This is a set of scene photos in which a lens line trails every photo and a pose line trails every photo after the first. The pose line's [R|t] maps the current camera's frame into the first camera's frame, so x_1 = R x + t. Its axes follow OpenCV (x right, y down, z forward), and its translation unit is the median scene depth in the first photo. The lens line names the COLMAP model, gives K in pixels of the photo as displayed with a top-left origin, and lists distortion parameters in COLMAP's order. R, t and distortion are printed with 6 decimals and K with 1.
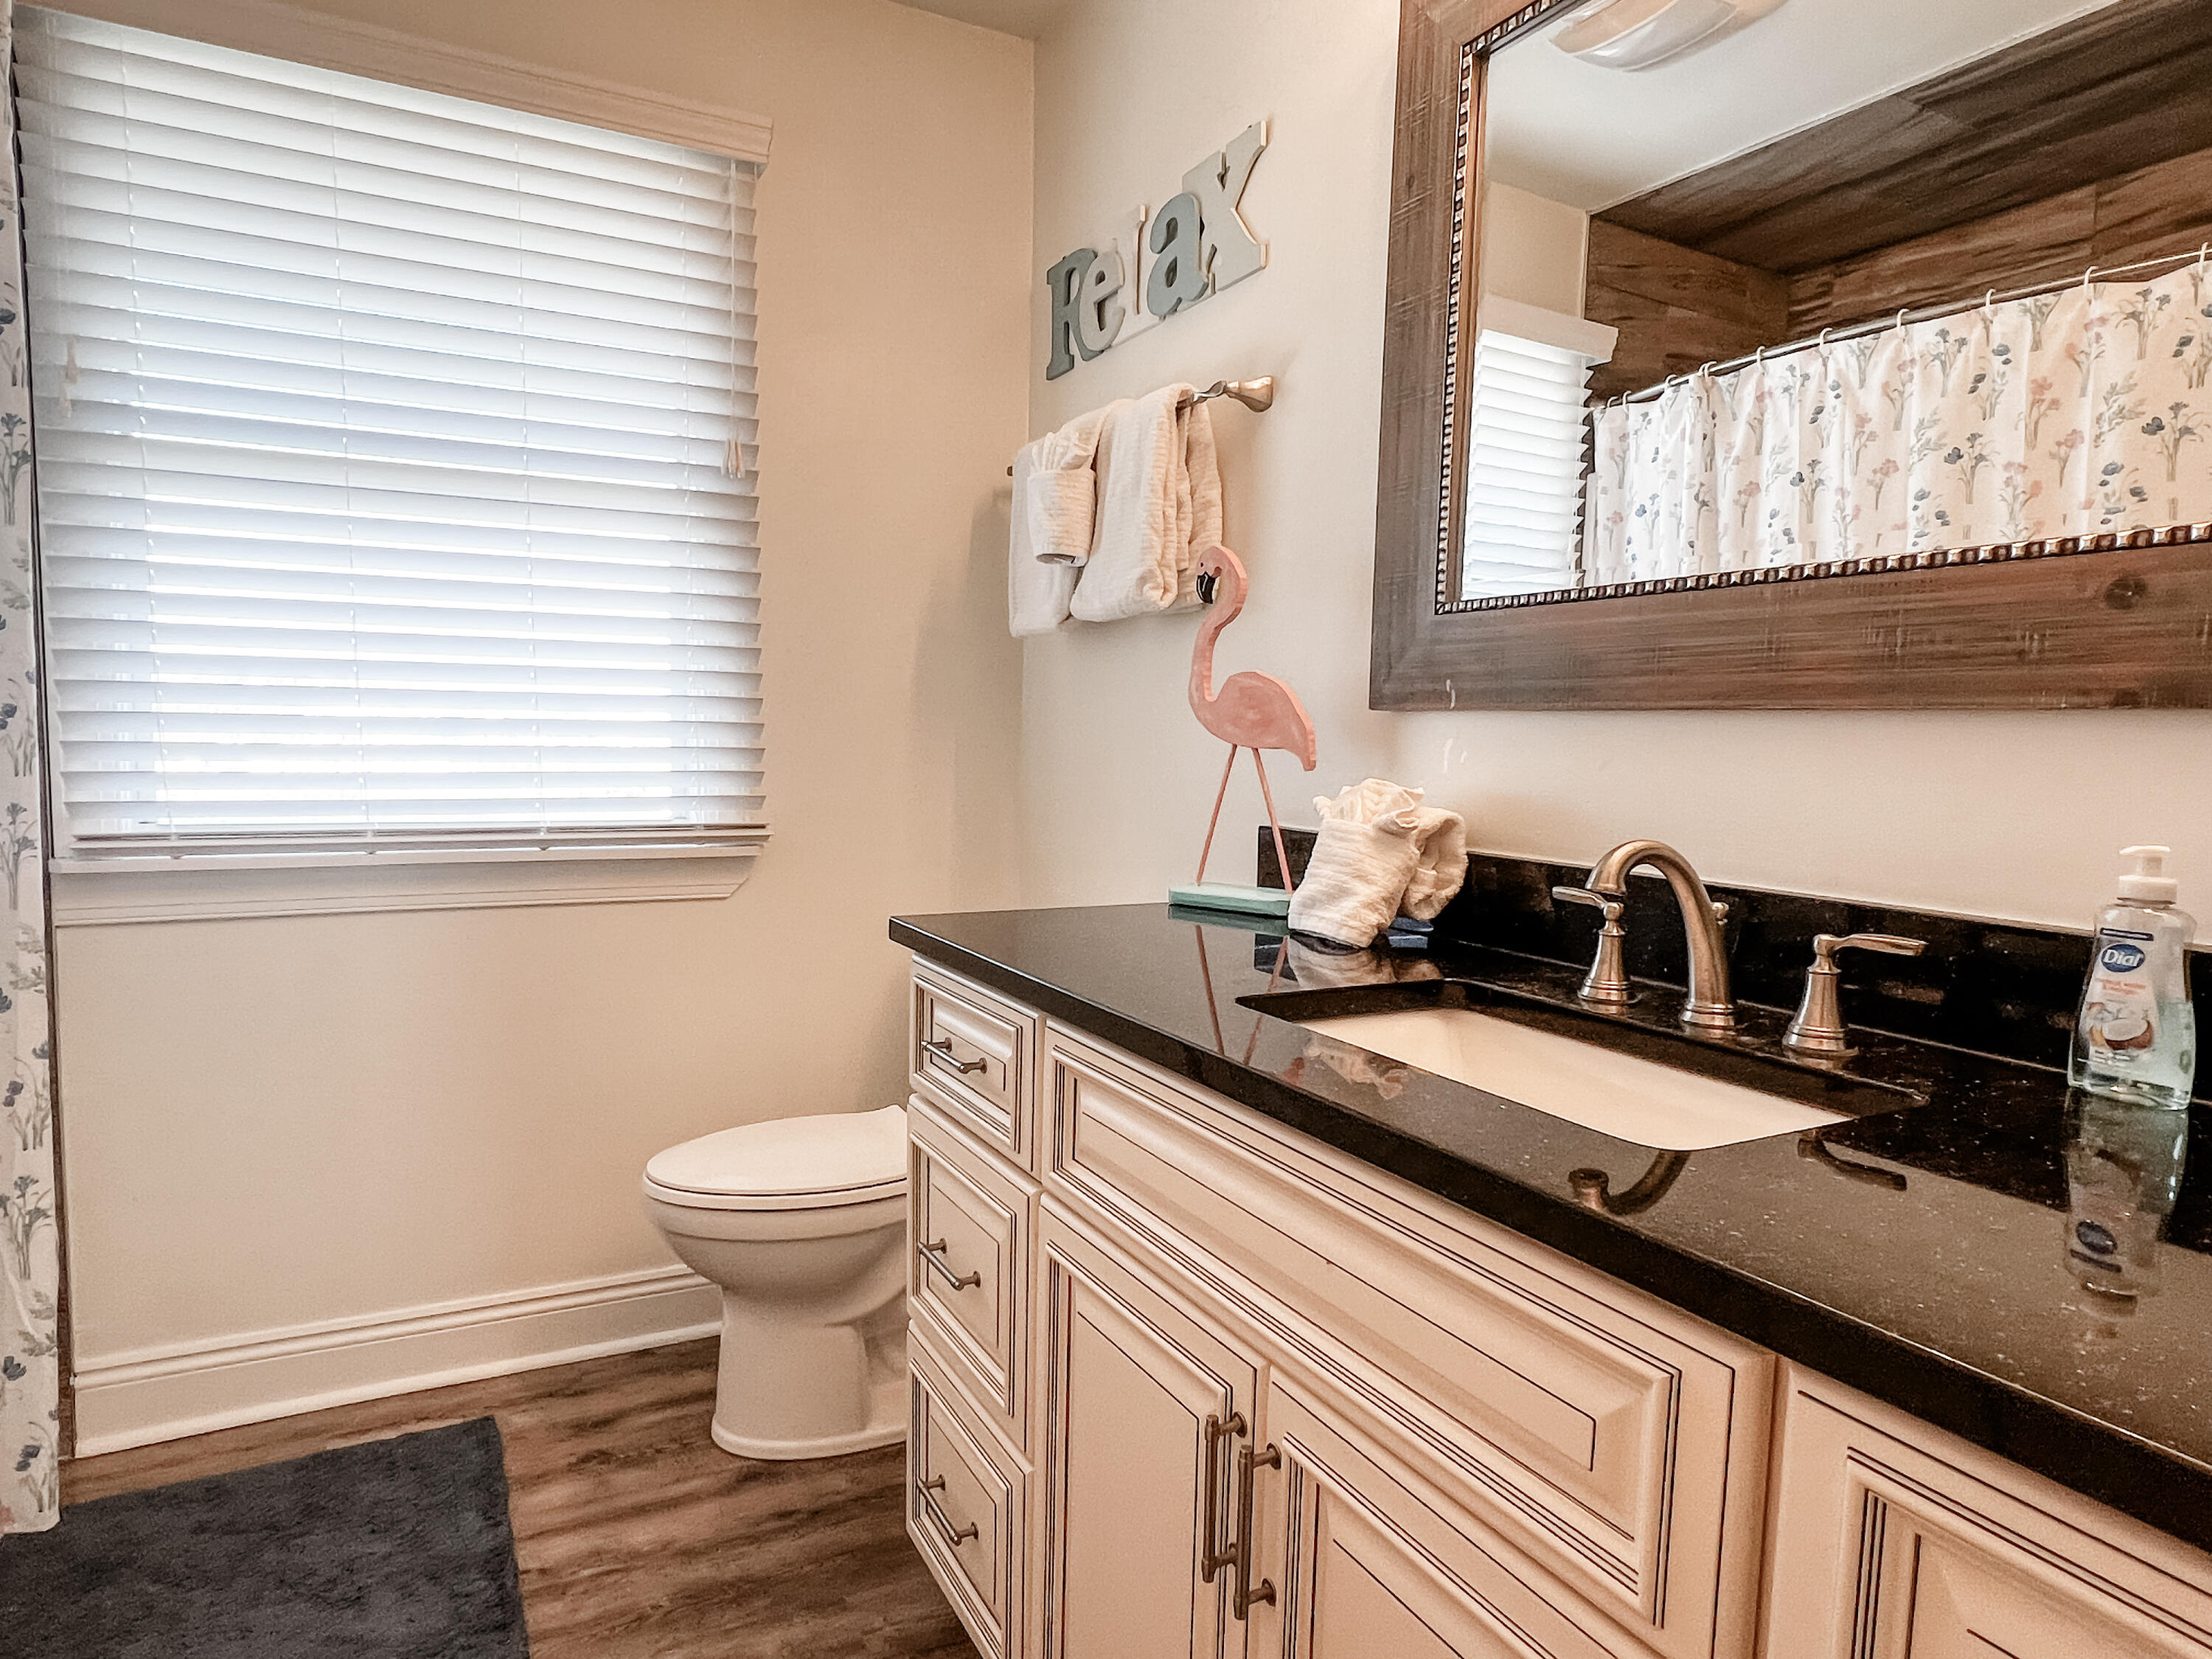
lens RADIAL K [[1343.0, 0, 1116.6], [0, 1343.0, 845.7], [0, 0, 1]] dist [-0.005574, 0.002114]
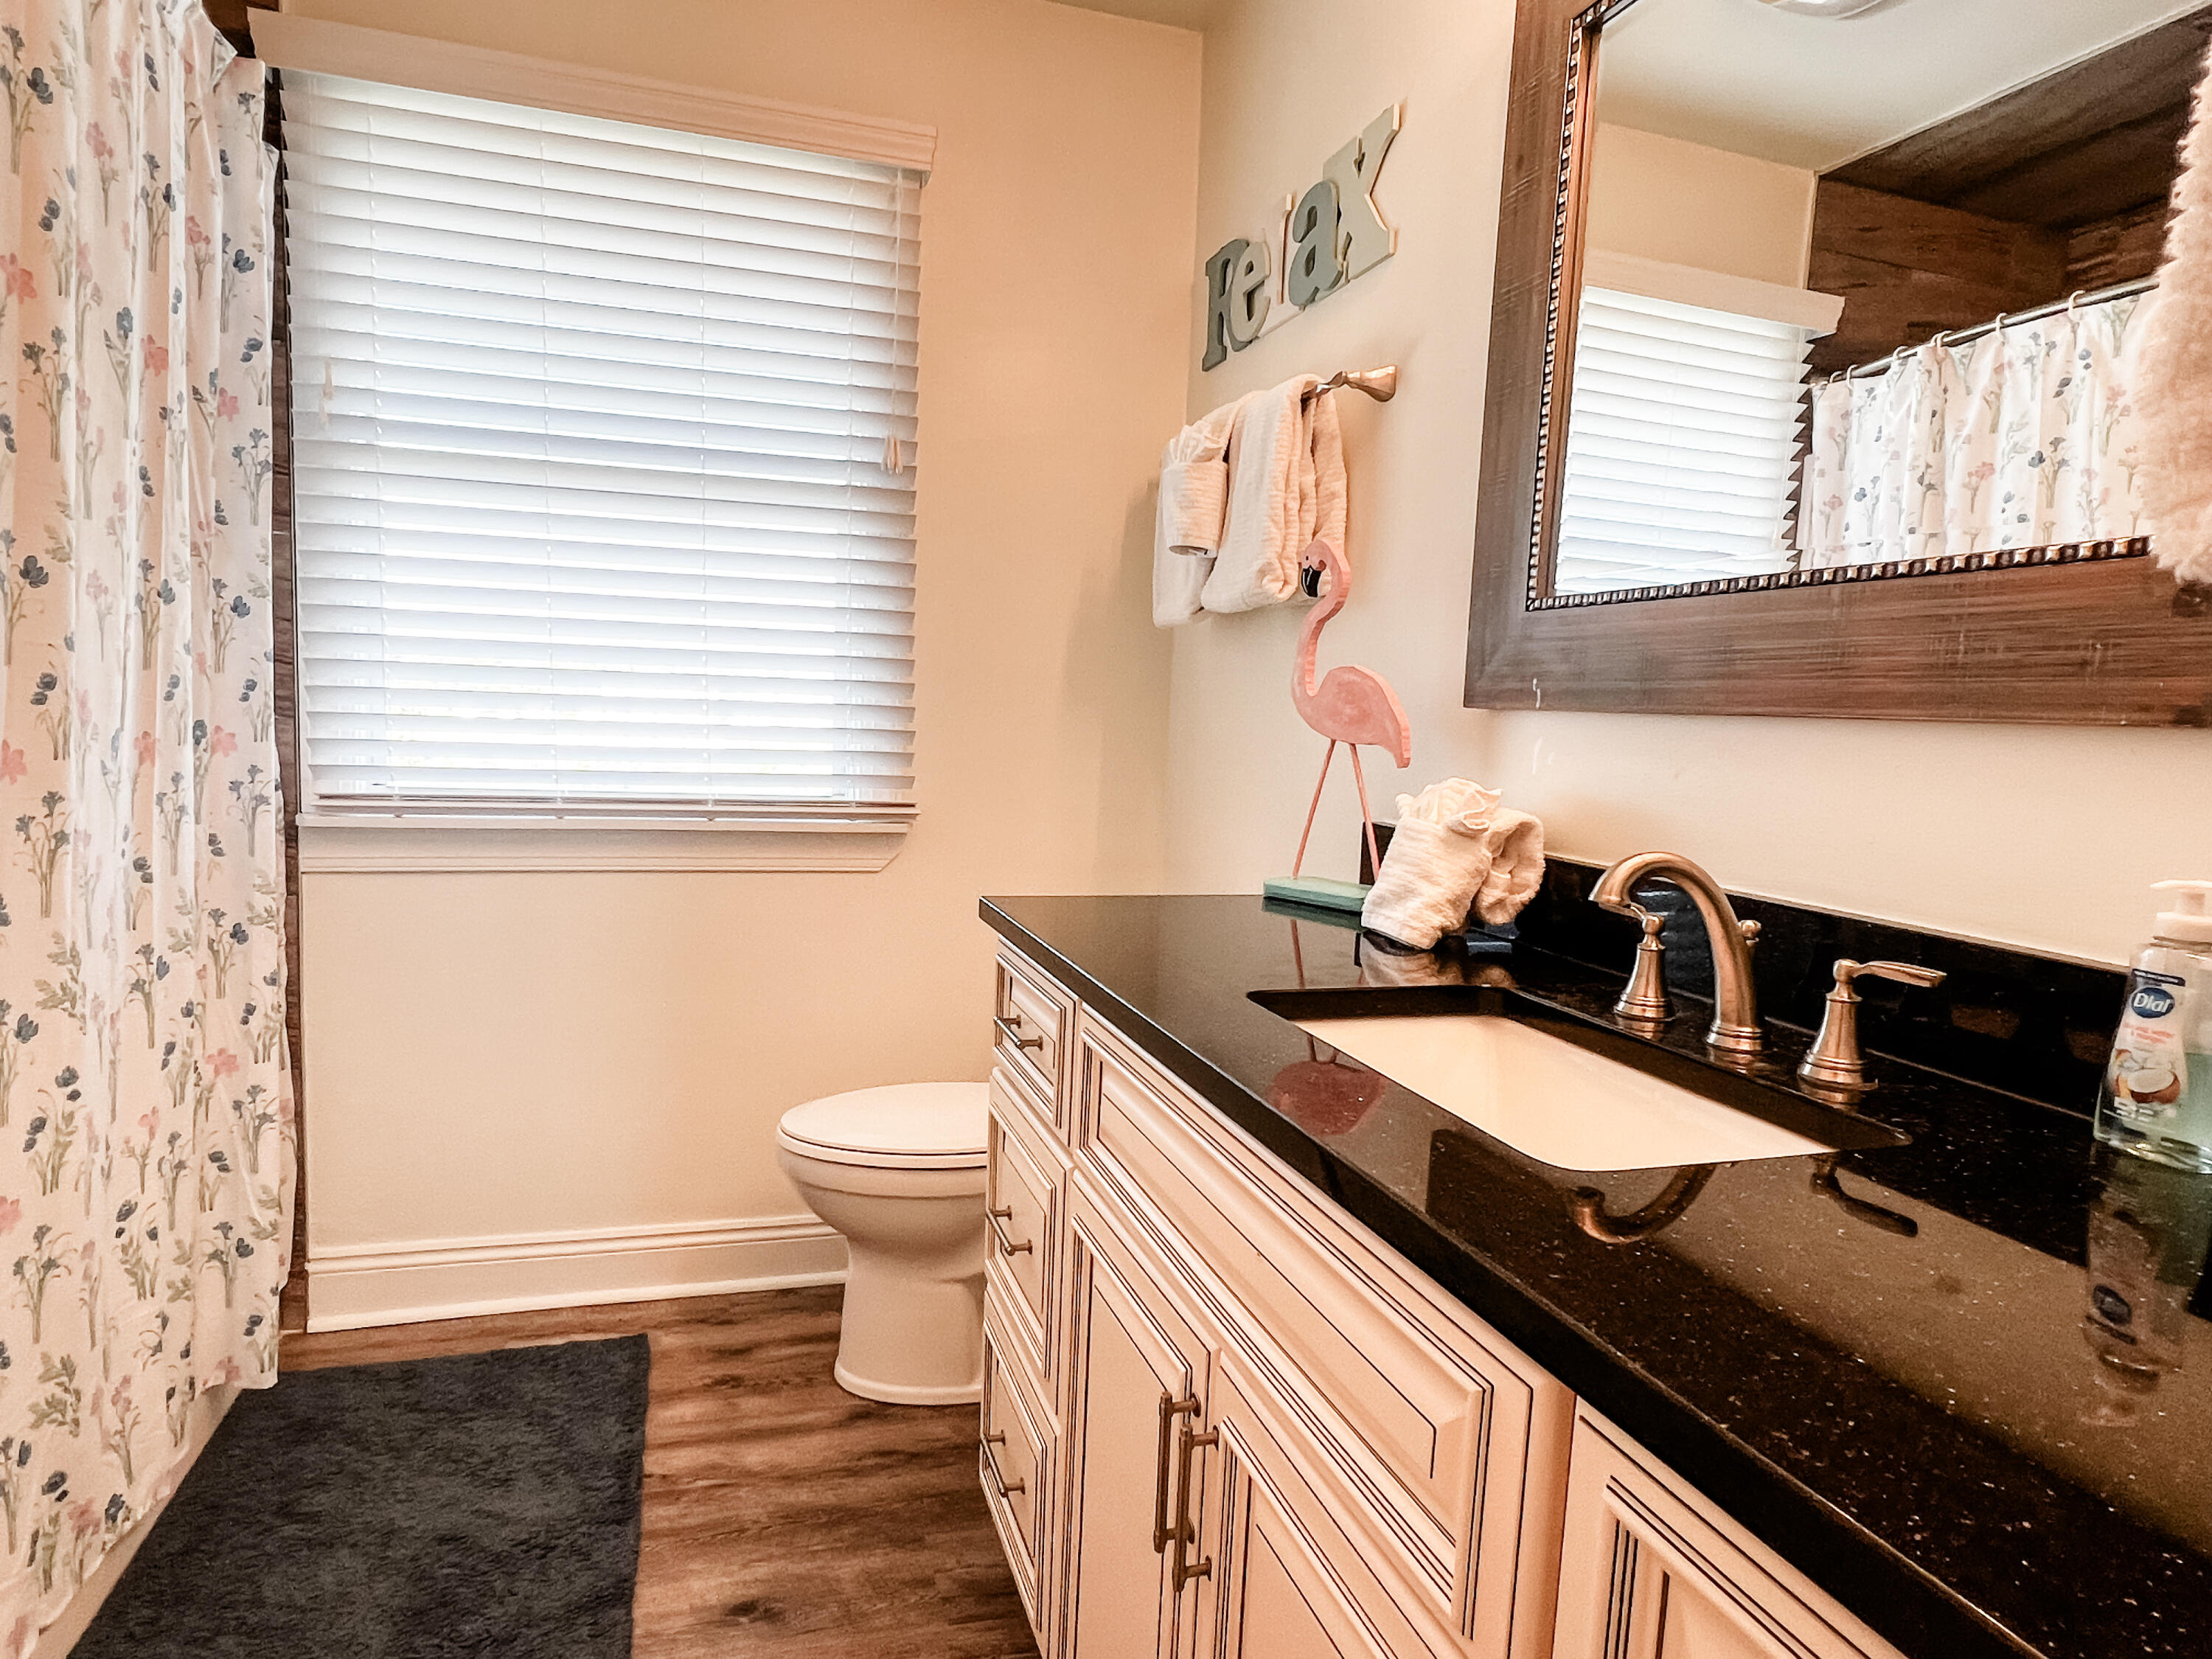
lens RADIAL K [[1345.4, 0, 1111.8], [0, 1345.4, 848.7], [0, 0, 1]] dist [-0.004307, -0.001255]
pose [[0.982800, 0.038731, -0.180567, 0.112523], [-0.036279, 0.999199, 0.016859, -0.005332], [0.181075, -0.010018, 0.983418, -0.011371]]
